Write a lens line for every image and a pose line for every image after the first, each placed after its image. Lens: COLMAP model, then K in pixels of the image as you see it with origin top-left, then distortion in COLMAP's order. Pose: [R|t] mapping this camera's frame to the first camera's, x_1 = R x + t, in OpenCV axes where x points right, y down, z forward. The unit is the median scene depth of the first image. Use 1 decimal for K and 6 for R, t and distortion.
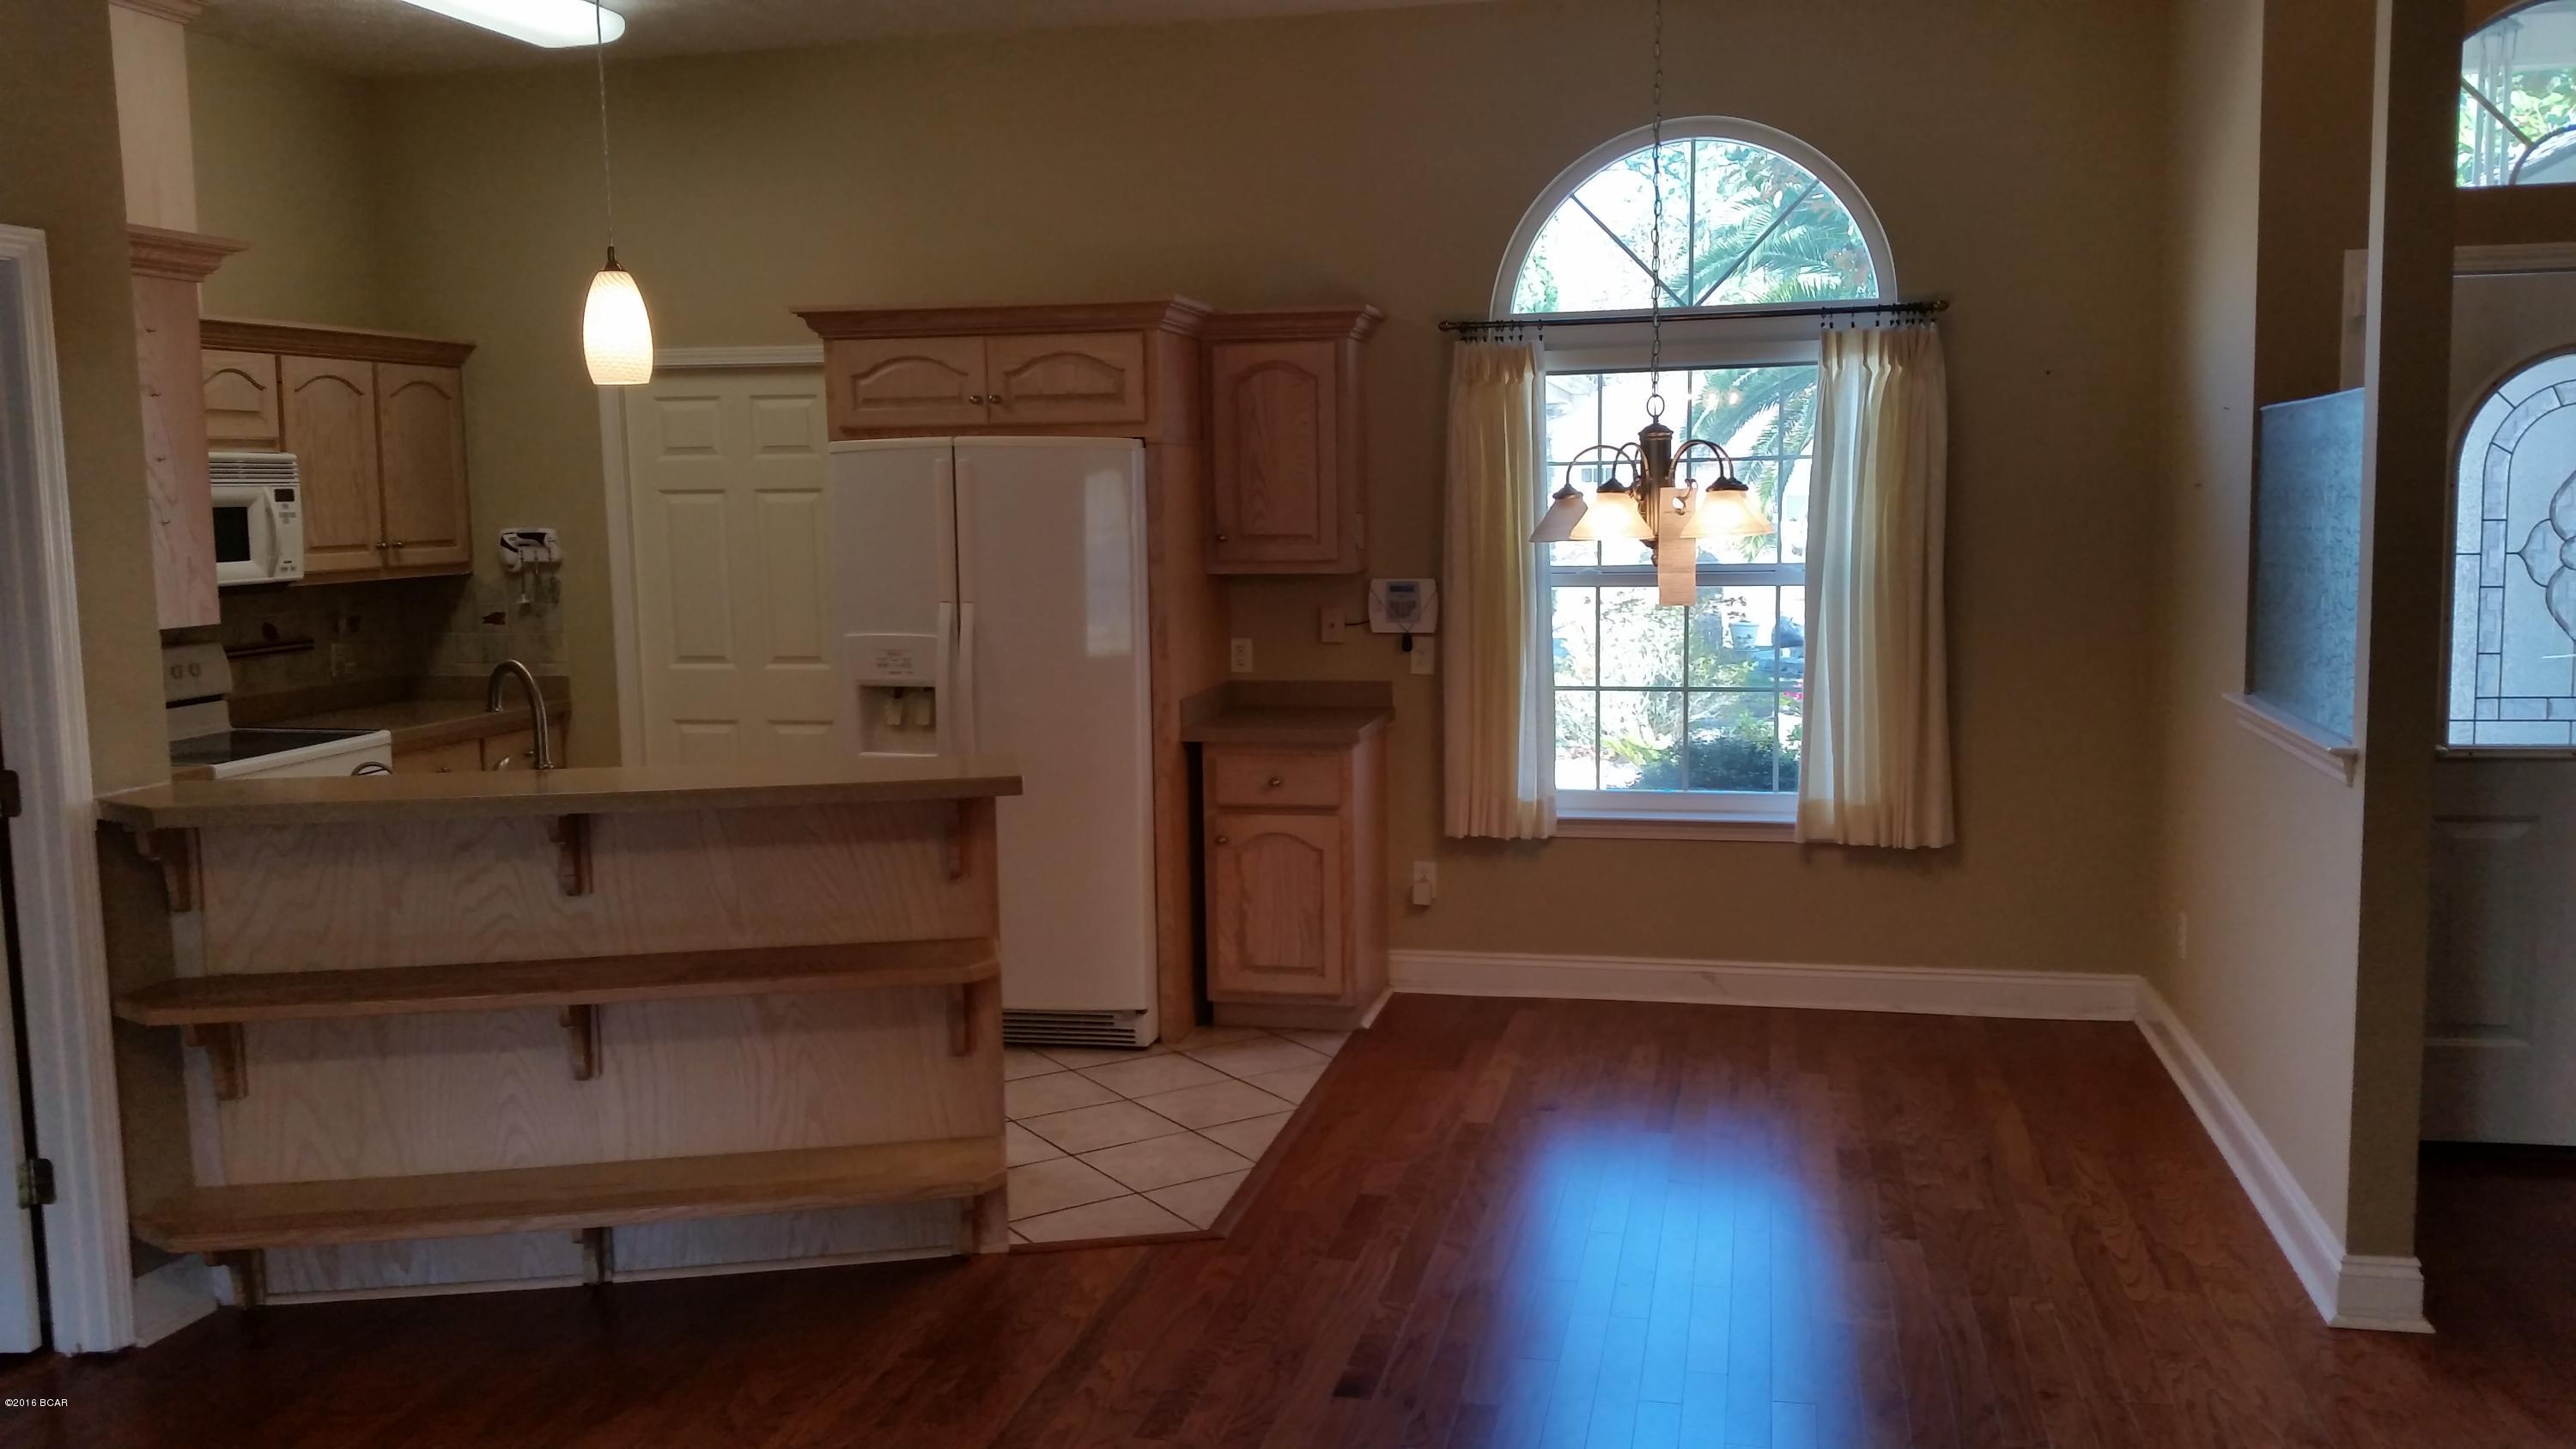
lens RADIAL K [[2055.1, 0, 1288.0], [0, 2055.1, 724.5], [0, 0, 1]] dist [0.065333, -0.138348]
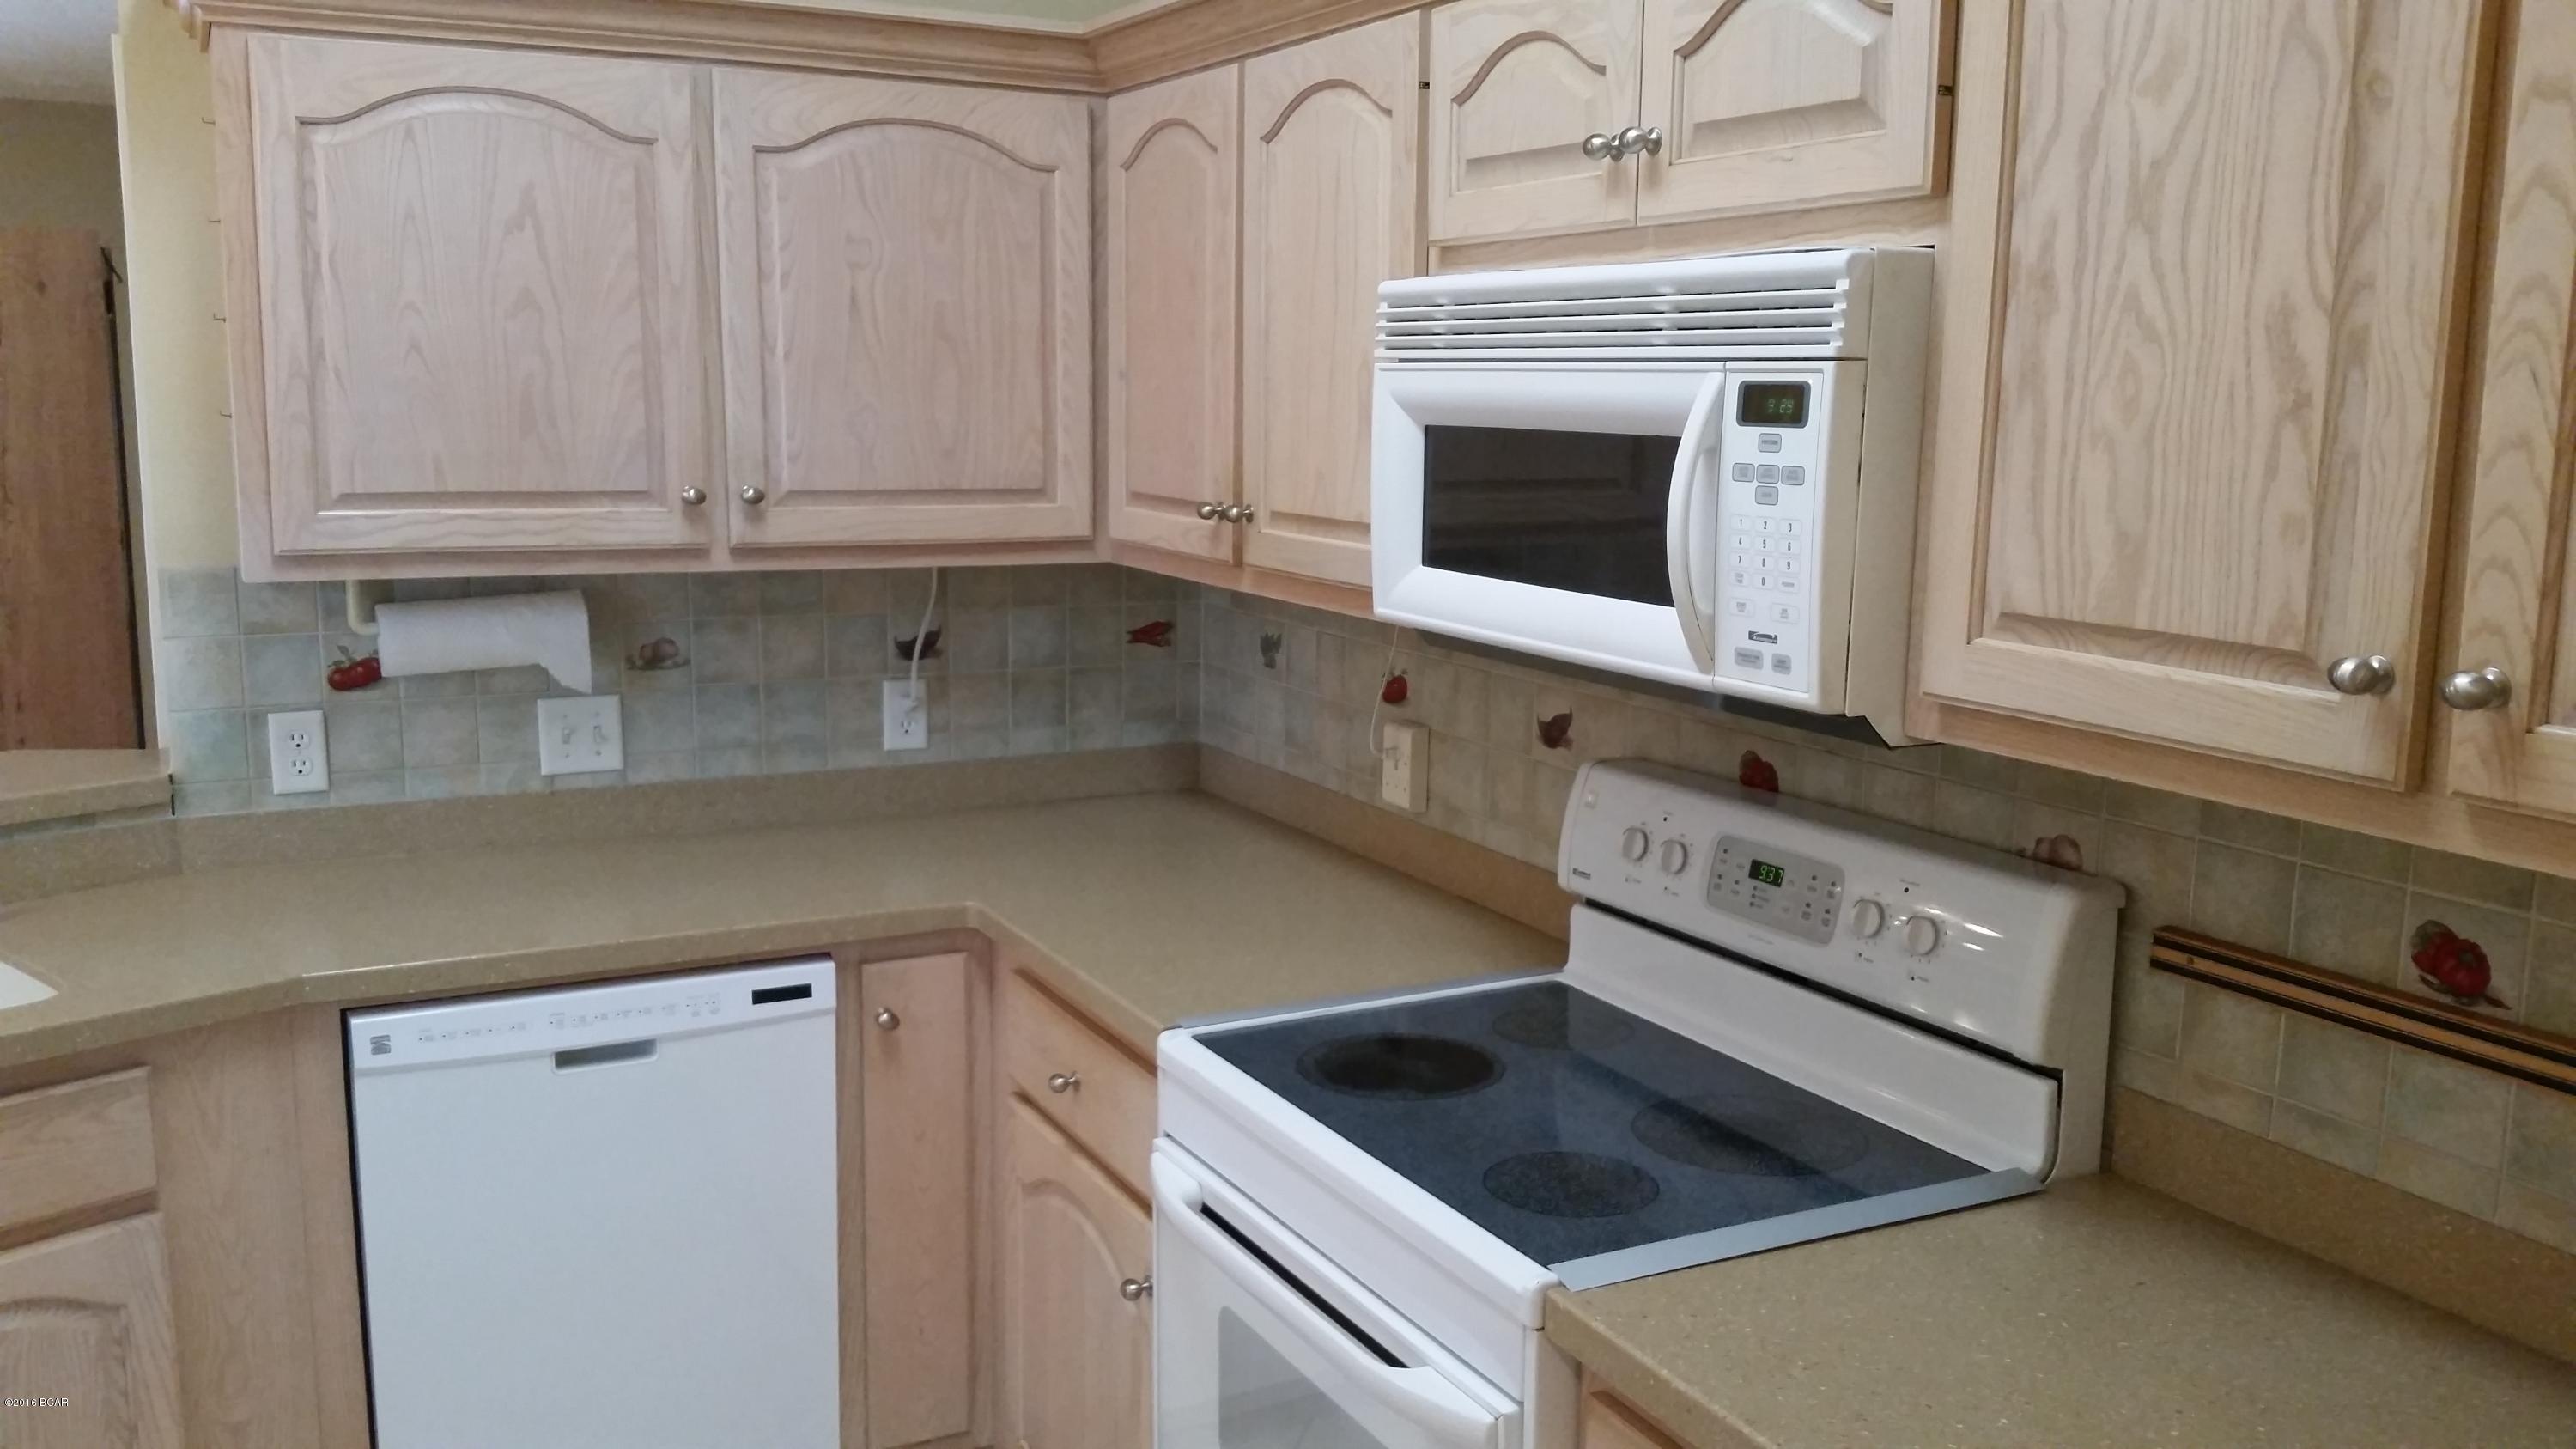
lens RADIAL K [[2055.1, 0, 1288.0], [0, 2055.1, 724.5], [0, 0, 1]] dist [0.065333, -0.138348]
pose [[-0.763490, 0.105808, -0.637093, -0.246418], [-0.078703, 0.963891, 0.254400, -0.133786], [0.641006, 0.244373, -0.727594, 1.163094]]
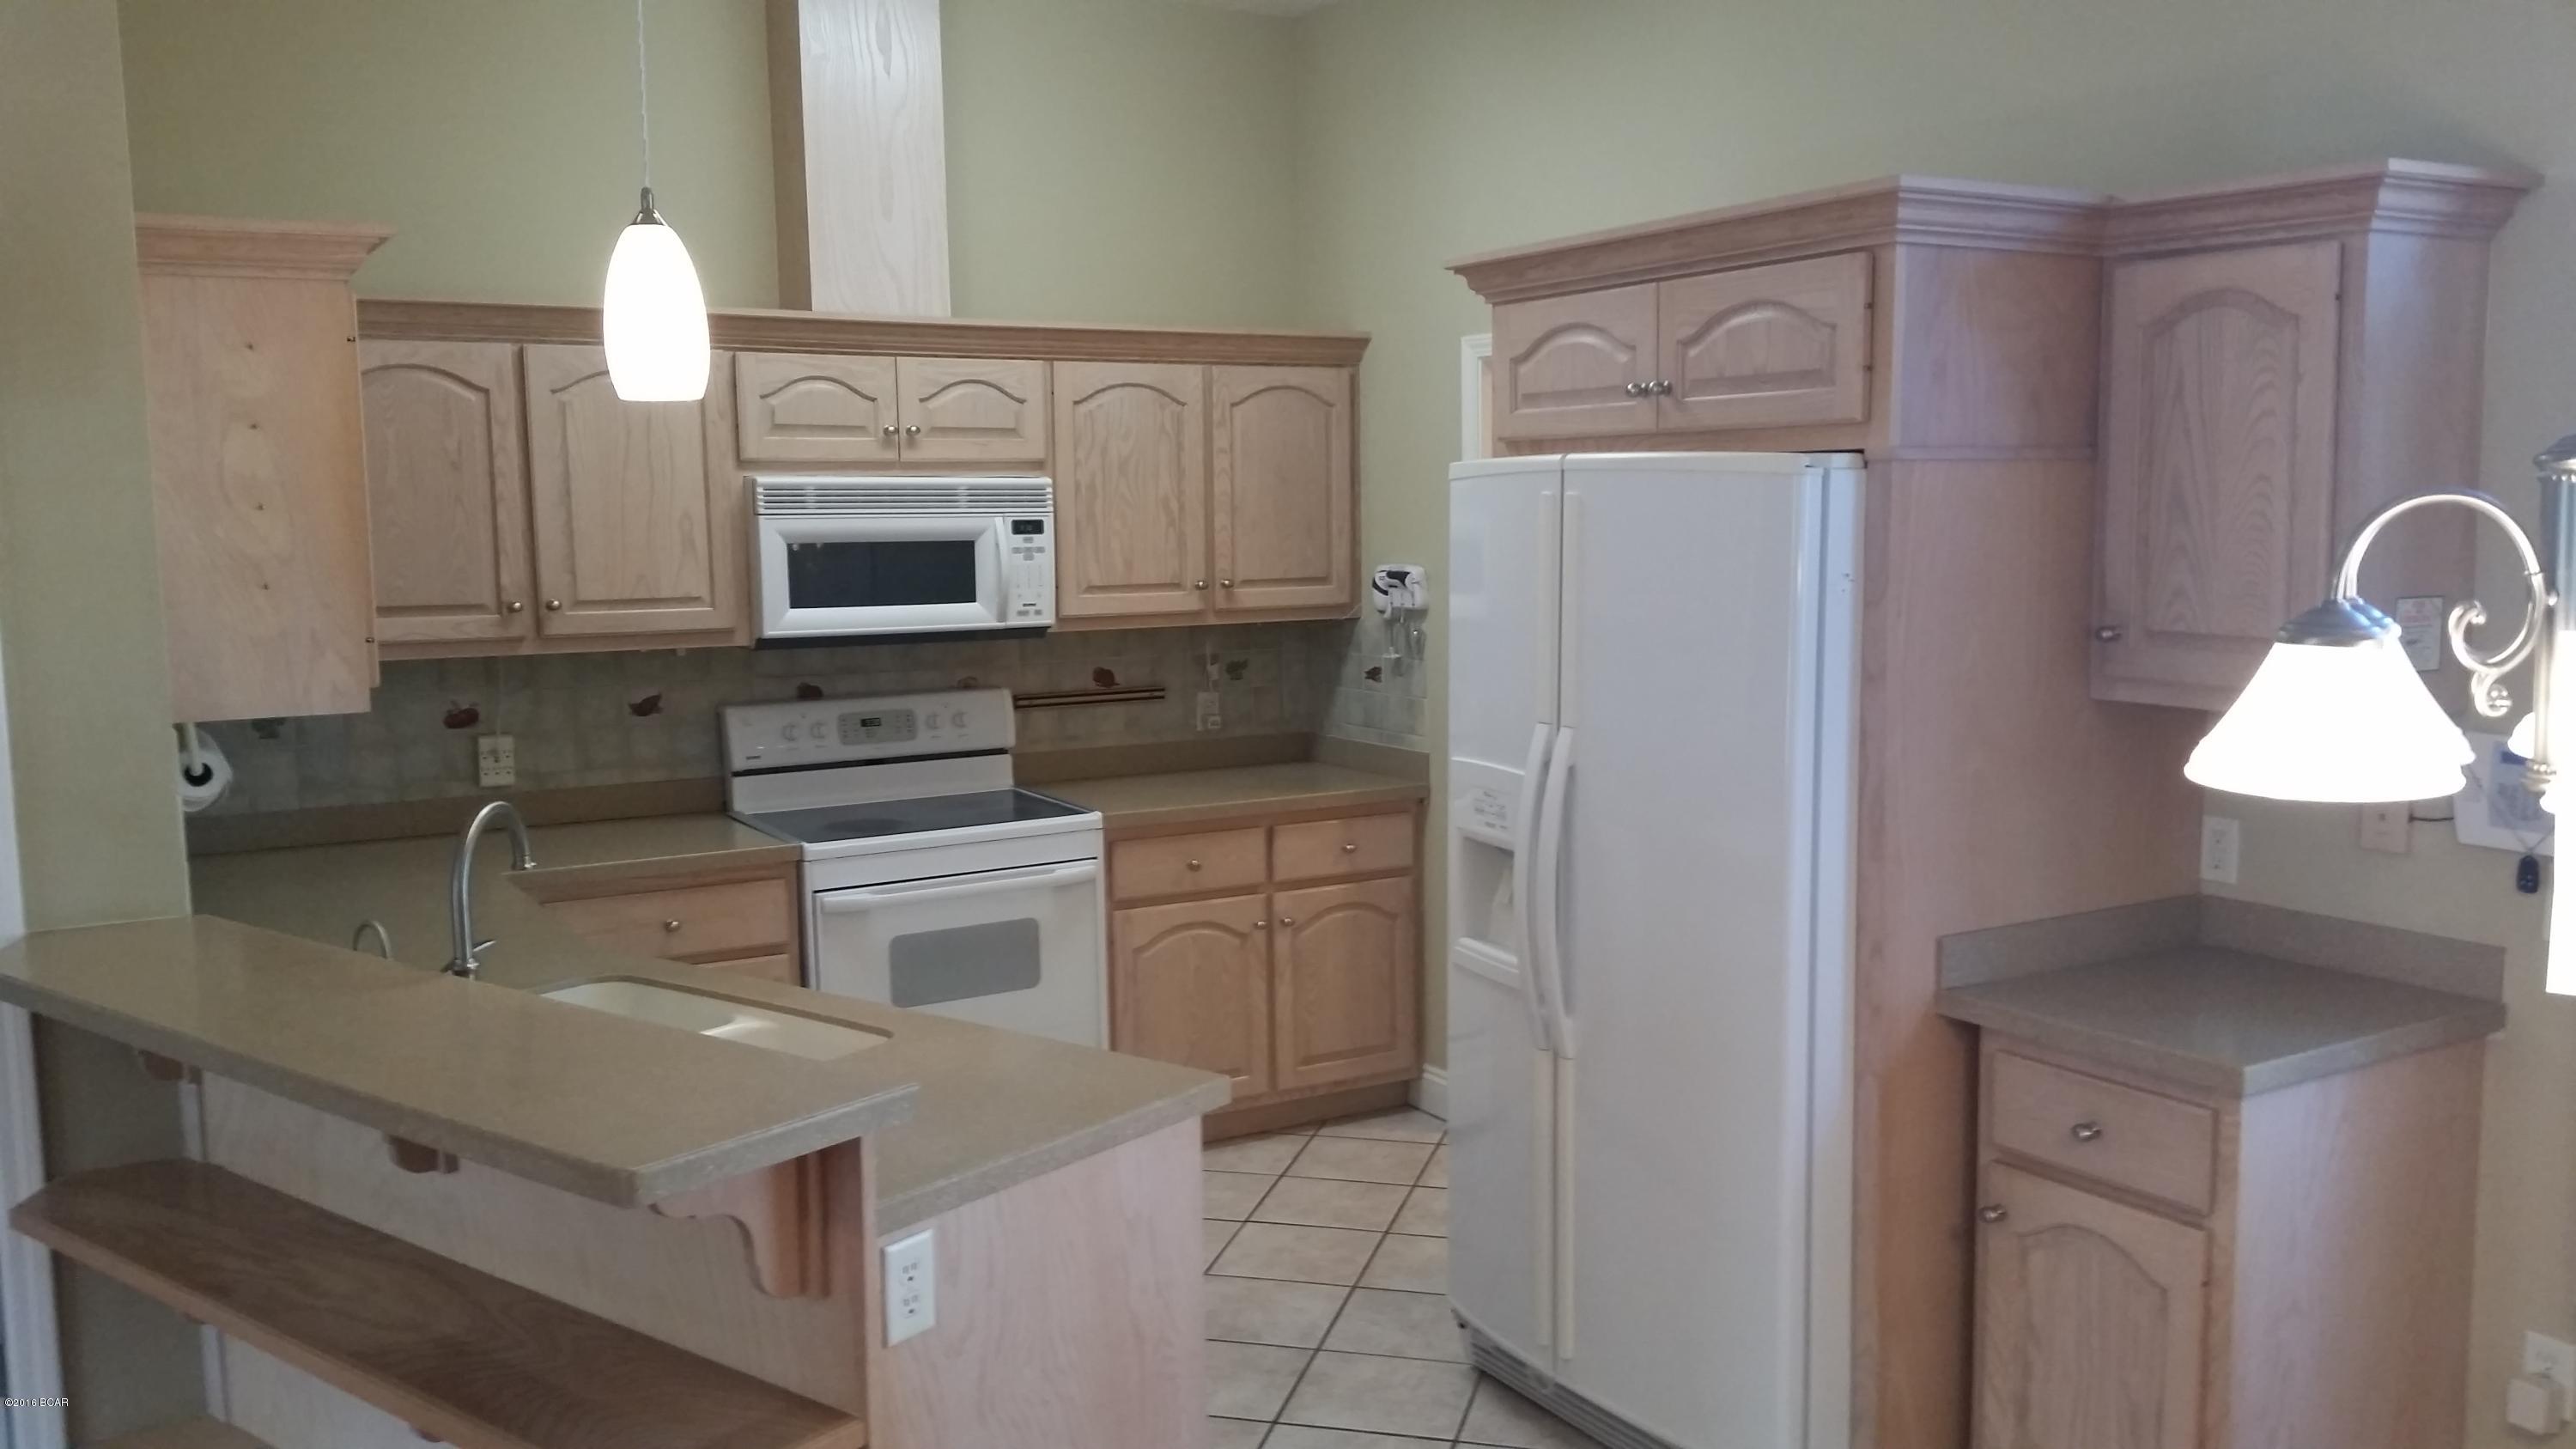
lens RADIAL K [[2055.1, 0, 1288.0], [0, 2055.1, 724.5], [0, 0, 1]] dist [0.065333, -0.138348]
pose [[0.677366, 0.088460, -0.730308, 0.216437], [-0.082909, 0.995599, 0.043694, -0.074692], [0.730959, 0.030952, 0.681719, 0.495276]]
